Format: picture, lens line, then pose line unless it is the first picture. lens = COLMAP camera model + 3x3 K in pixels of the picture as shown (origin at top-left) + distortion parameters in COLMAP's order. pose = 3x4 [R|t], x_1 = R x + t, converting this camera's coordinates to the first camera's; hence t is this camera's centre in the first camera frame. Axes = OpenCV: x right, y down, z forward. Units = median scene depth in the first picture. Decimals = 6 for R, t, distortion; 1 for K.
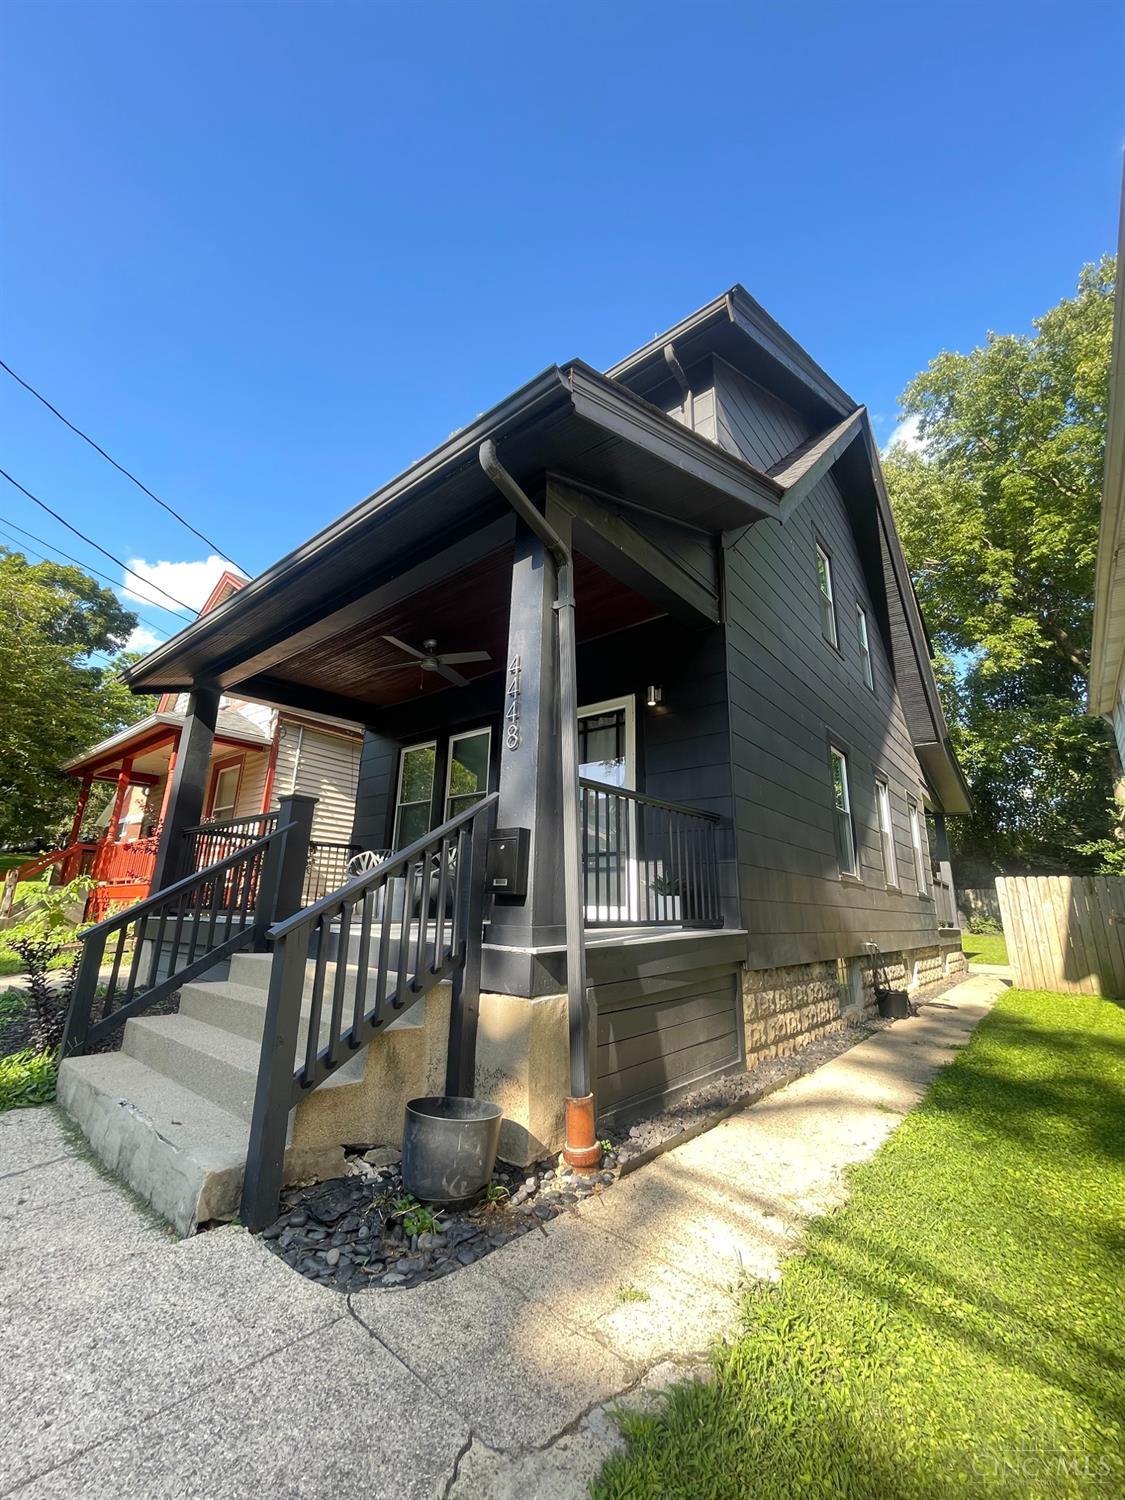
lens RADIAL K [[609.1, 0, 554.0], [0, 609.1, 741.7], [0, 0, 1]] dist [-0.002039, -0.000075]
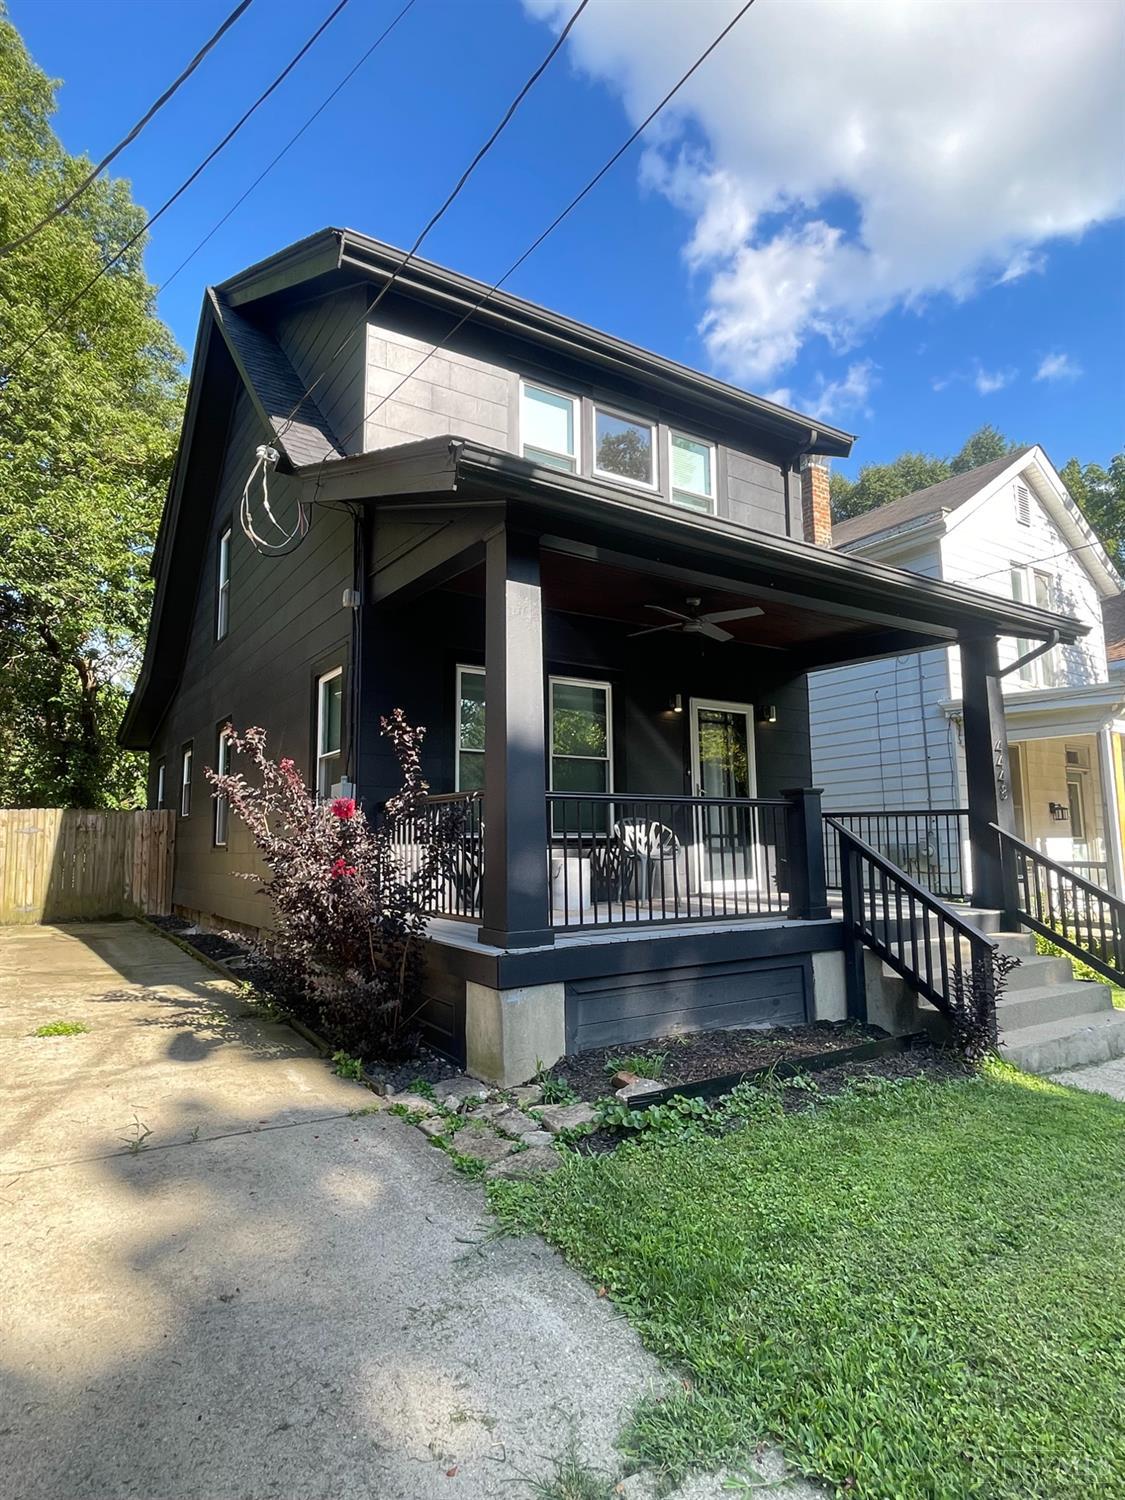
lens RADIAL K [[823.3, 0, 544.8], [0, 823.3, 747.8], [0, 0, 1]] dist [-0.013788, -0.001834]
pose [[0.300355, 0.100004, 0.948571, -1.129421], [-0.241657, 0.970020, -0.025747, 0.106875], [-0.922707, -0.221495, 0.315517, 0.642531]]
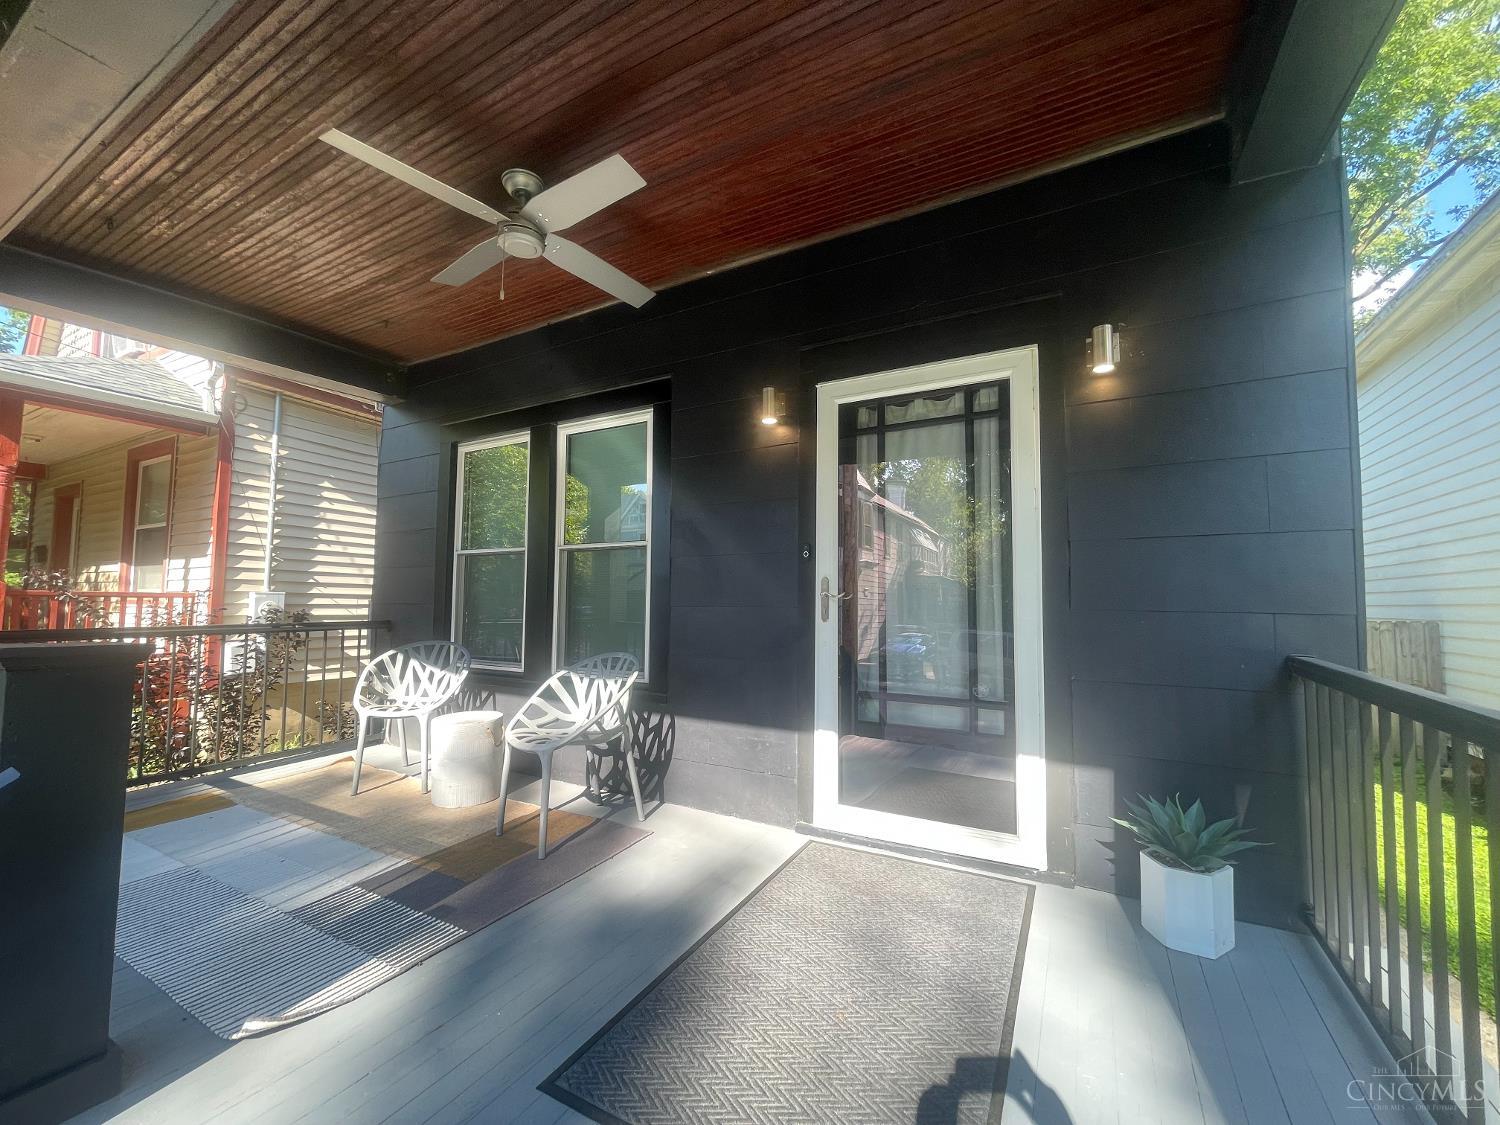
lens RADIAL K [[609.1, 0, 744.8], [0, 609.1, 568.5], [0, 0, 1]] dist [-0.002039, -0.000075]
pose [[0.982219, -0.001589, 0.187734, -0.112684], [-0.039795, 0.975479, 0.216465, -0.007699], [-0.183474, -0.220087, 0.958070, 0.452585]]
